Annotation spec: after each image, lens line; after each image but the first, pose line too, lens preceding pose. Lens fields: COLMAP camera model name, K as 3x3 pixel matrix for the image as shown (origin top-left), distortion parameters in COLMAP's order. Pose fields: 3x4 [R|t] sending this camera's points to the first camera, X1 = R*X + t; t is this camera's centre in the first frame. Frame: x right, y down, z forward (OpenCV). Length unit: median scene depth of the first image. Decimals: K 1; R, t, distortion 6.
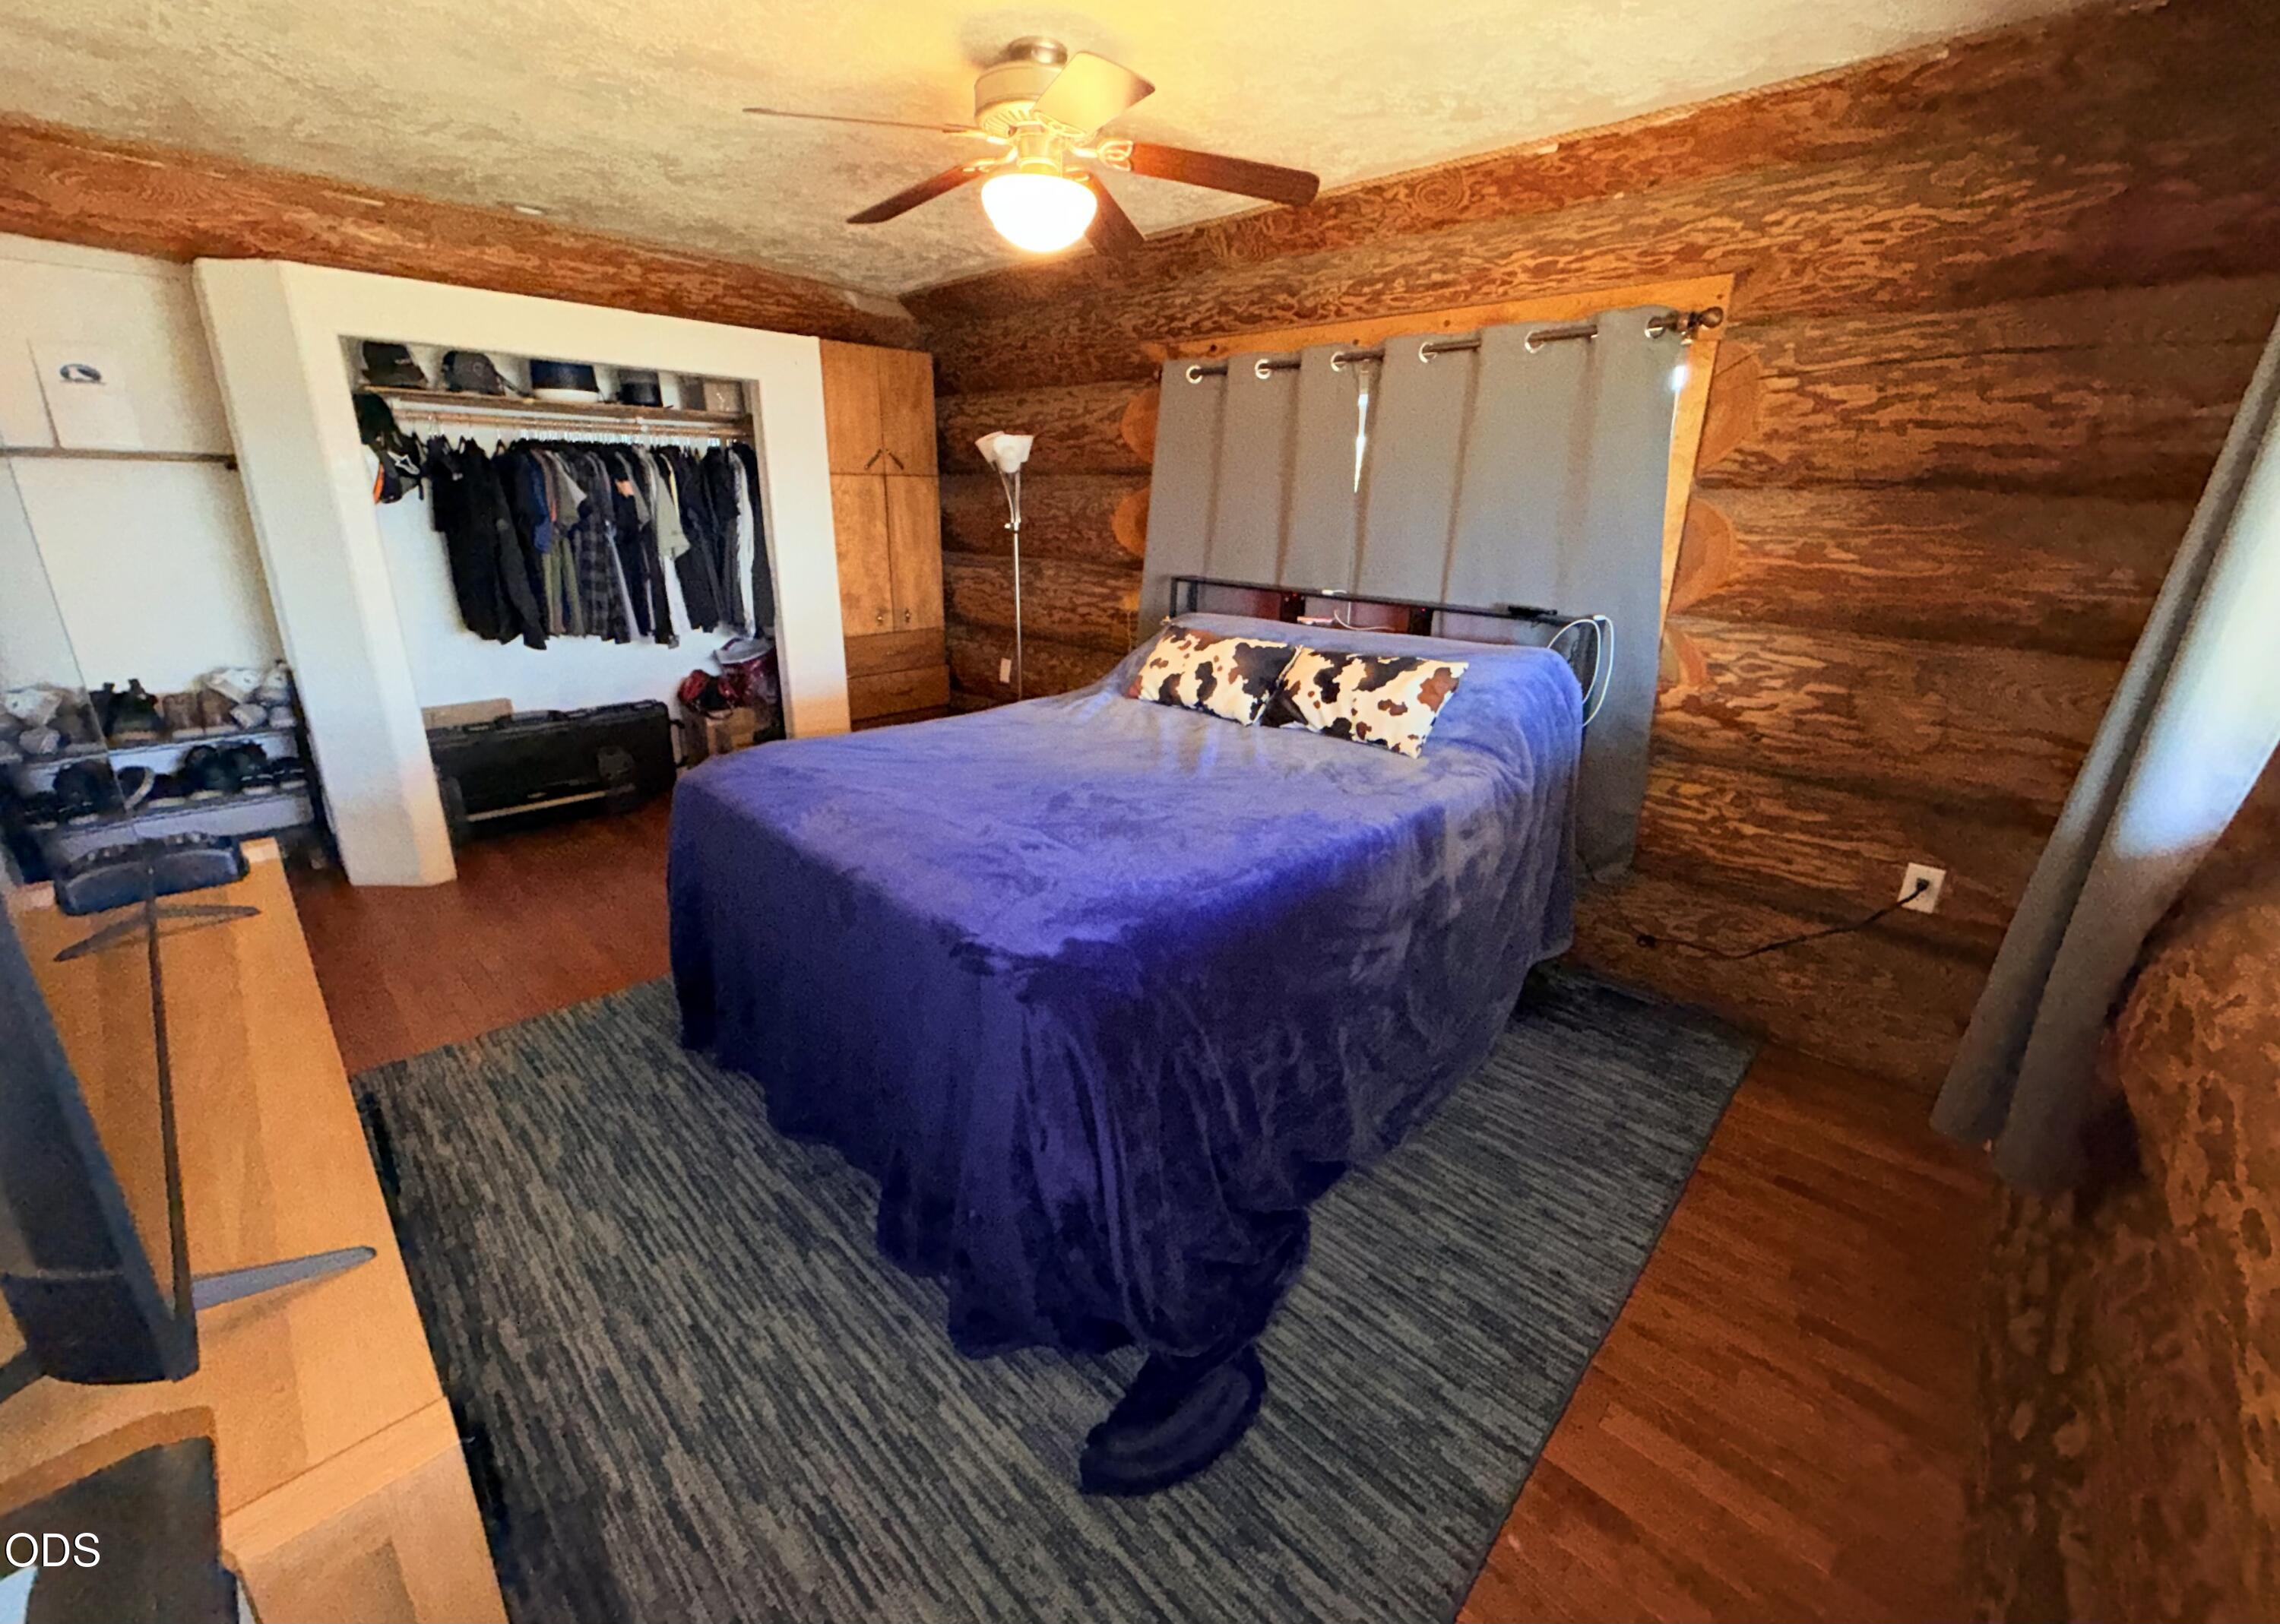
lens RADIAL K [[914.8, 0, 1139.5], [0, 914.8, 767.8], [0, 0, 1]] dist [-0.001073, -0.000102]
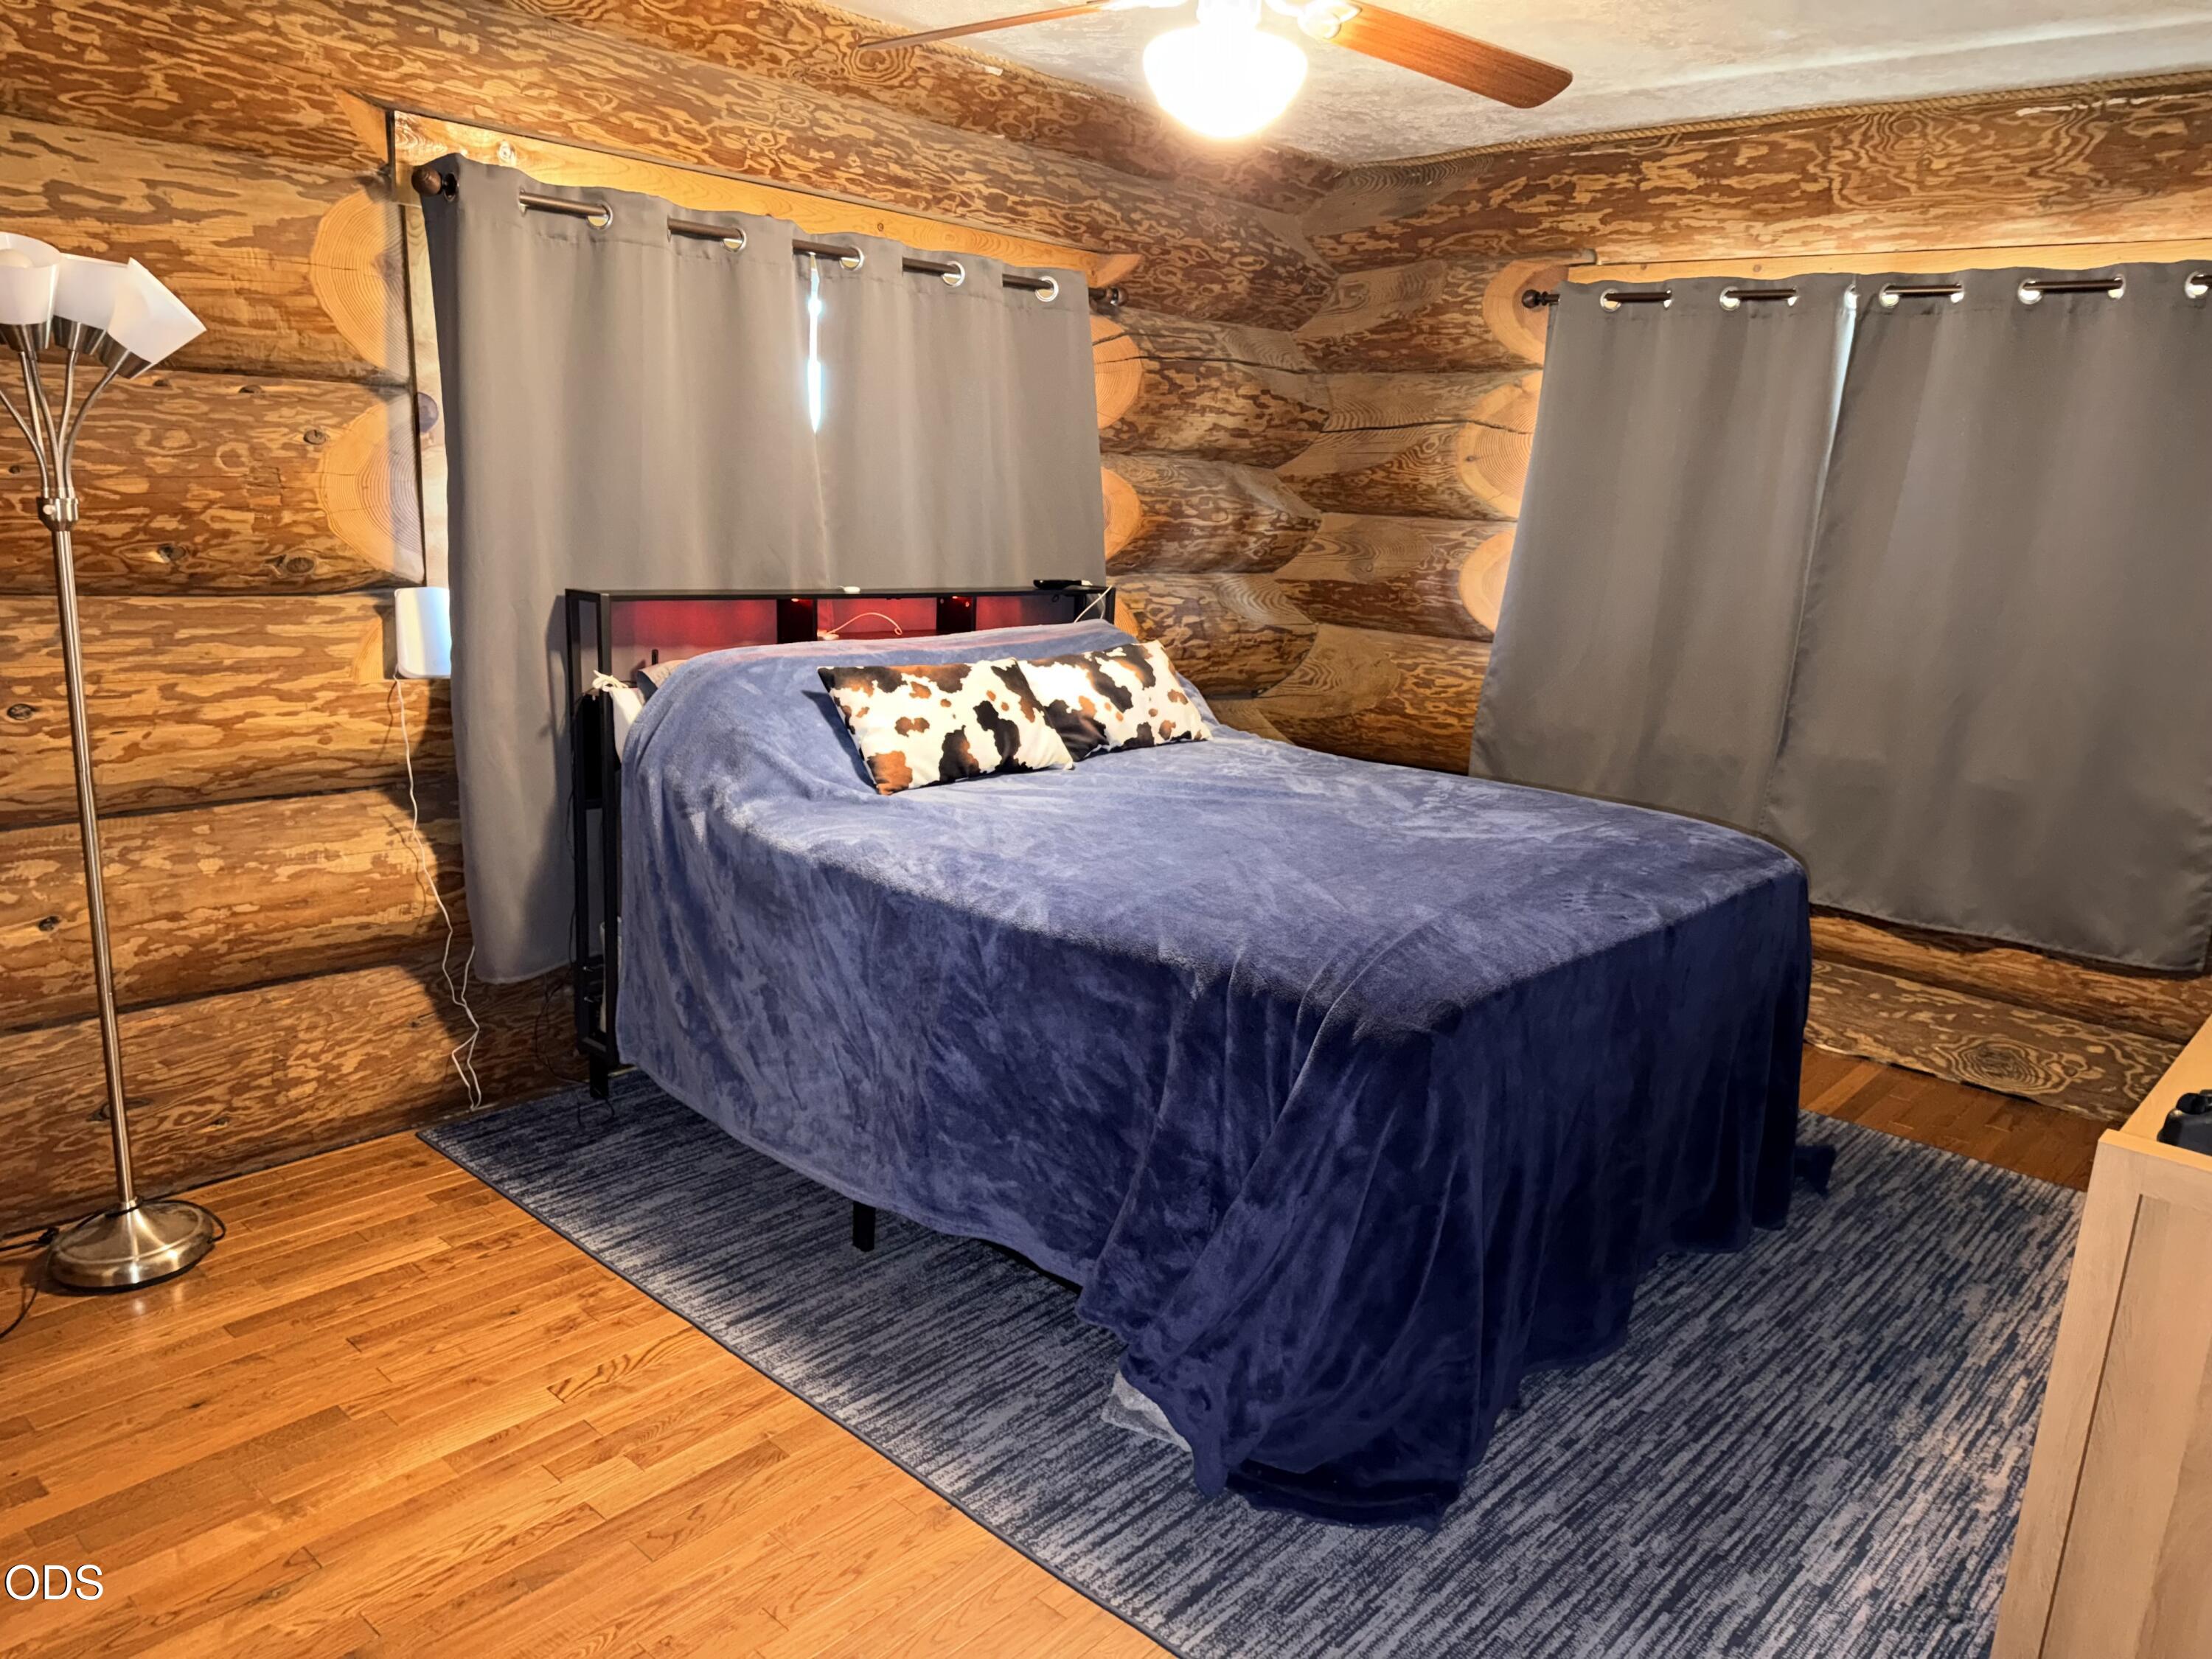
lens RADIAL K [[1548.8, 0, 1131.5], [0, 1548.8, 834.8], [0, 0, 1]] dist [0.076668, -0.107902]
pose [[-0.037196, -0.245385, 0.968712, -1.128992], [0.239967, 0.938825, 0.247028, -0.296896], [-0.970068, 0.241648, 0.023964, 0.936520]]
